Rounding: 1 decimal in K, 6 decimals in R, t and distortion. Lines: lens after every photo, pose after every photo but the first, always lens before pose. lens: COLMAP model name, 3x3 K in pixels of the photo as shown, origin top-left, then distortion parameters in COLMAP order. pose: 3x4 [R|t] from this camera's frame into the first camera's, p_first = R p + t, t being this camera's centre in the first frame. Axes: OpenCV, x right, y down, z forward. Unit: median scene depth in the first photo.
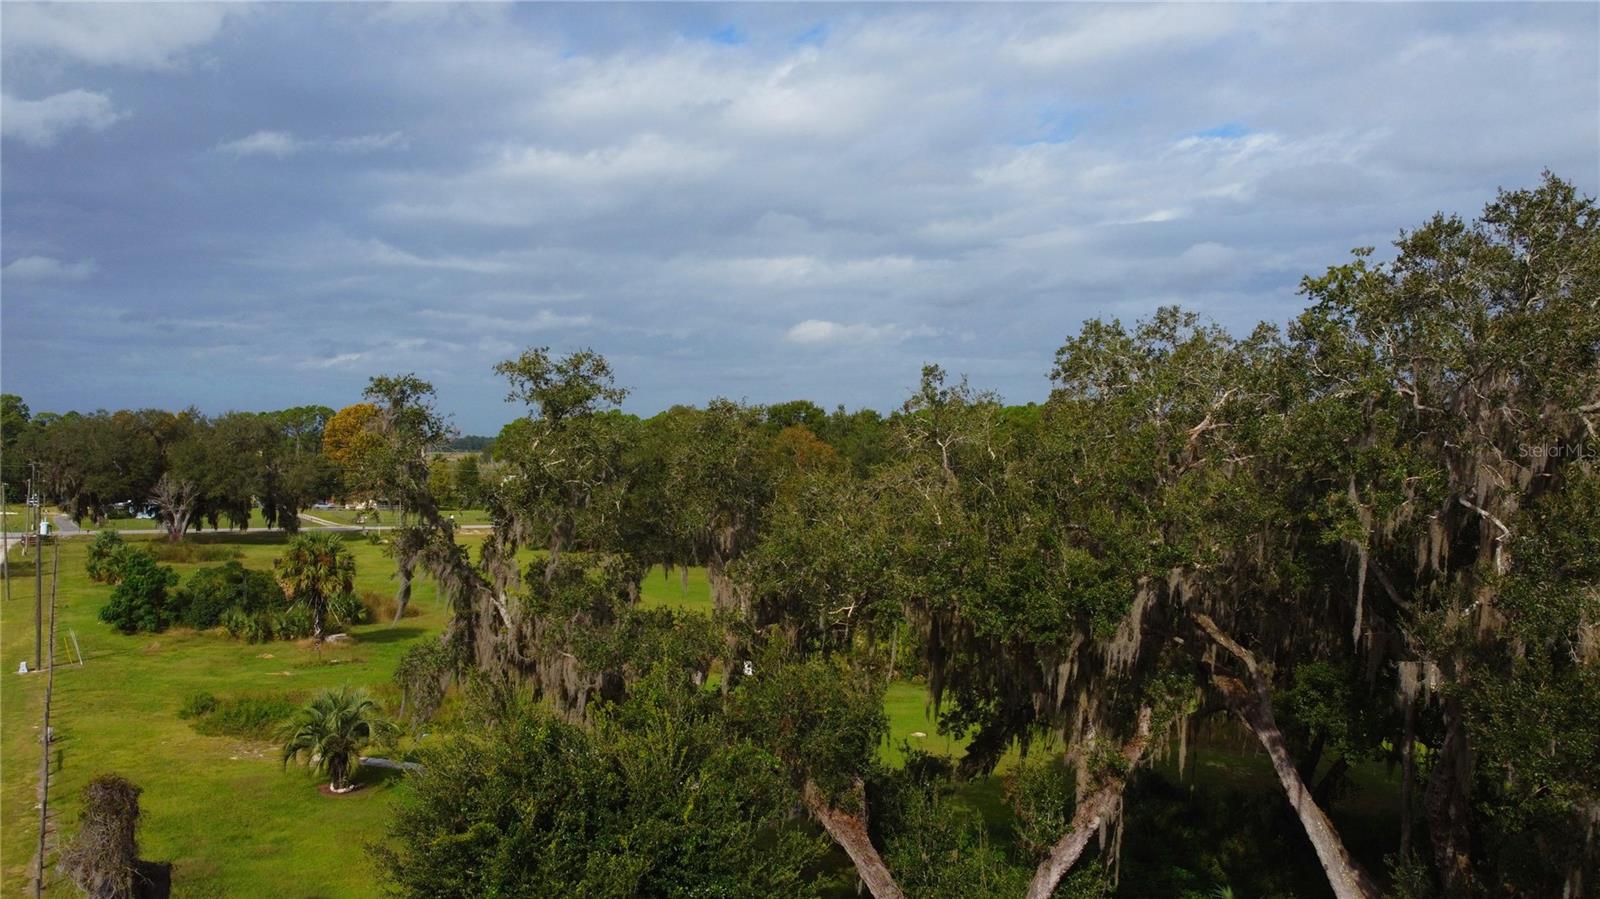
lens RADIAL K [[1200.0, 0, 802.1], [0, 1200.0, 447.4], [0, 0, 1]] dist [-0.001561, -0.002700]
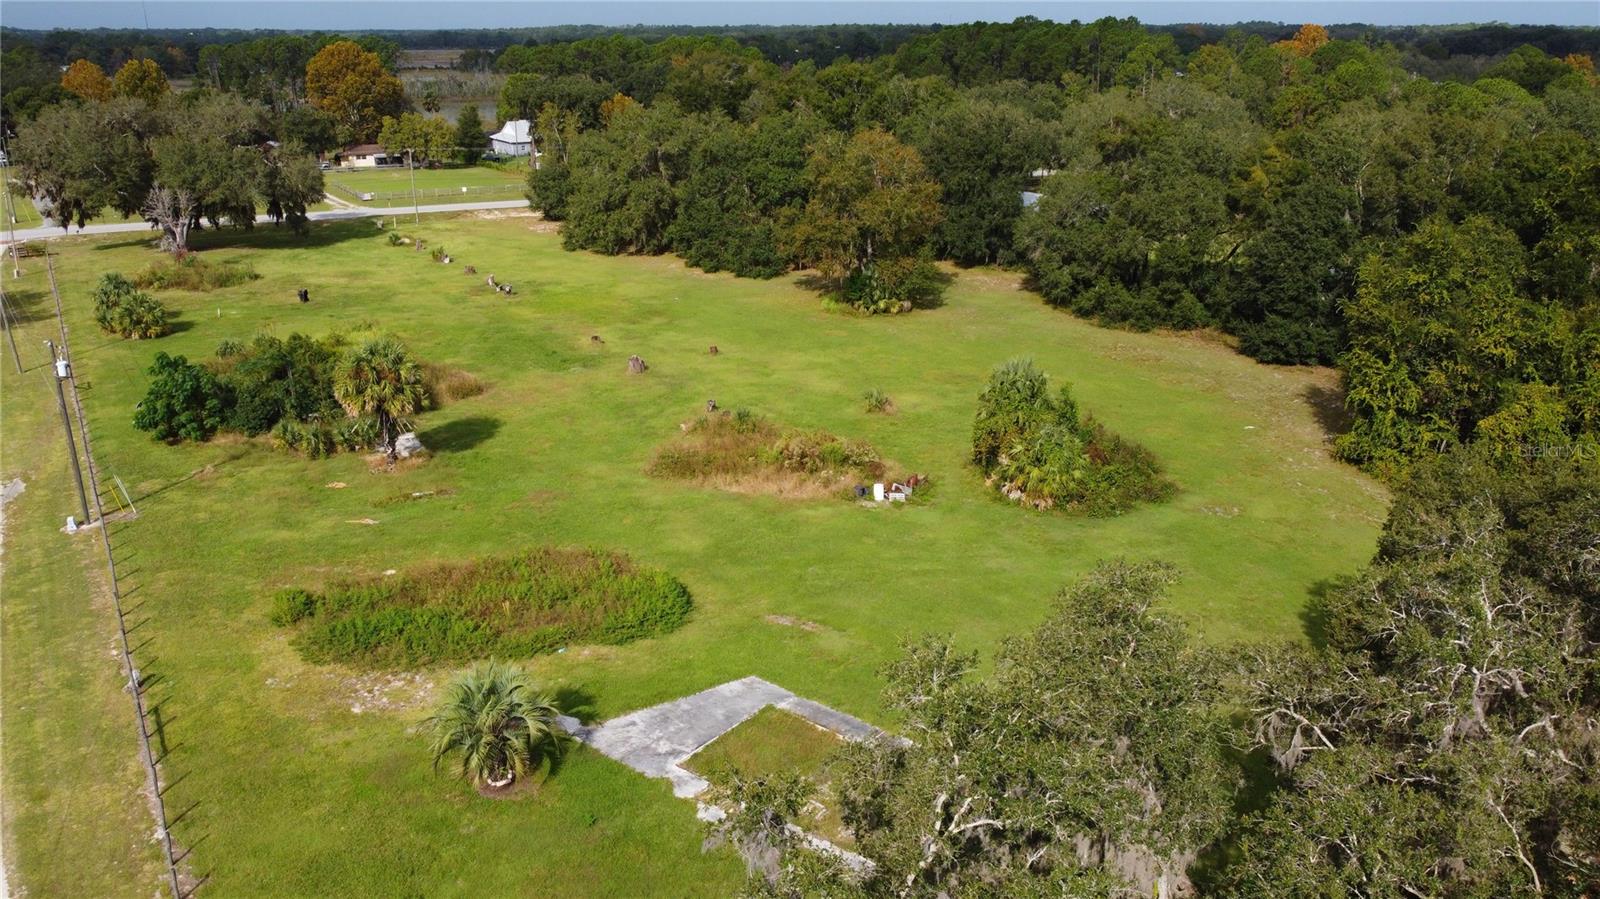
lens RADIAL K [[1200.0, 0, 797.1], [0, 1200.0, 452.1], [0, 0, 1]] dist [-0.001561, -0.002700]
pose [[0.999964, -0.007713, 0.003446, -0.100462], [0.006145, 0.943977, 0.329955, -0.129295], [-0.005798, -0.329922, 0.943990, 0.154116]]
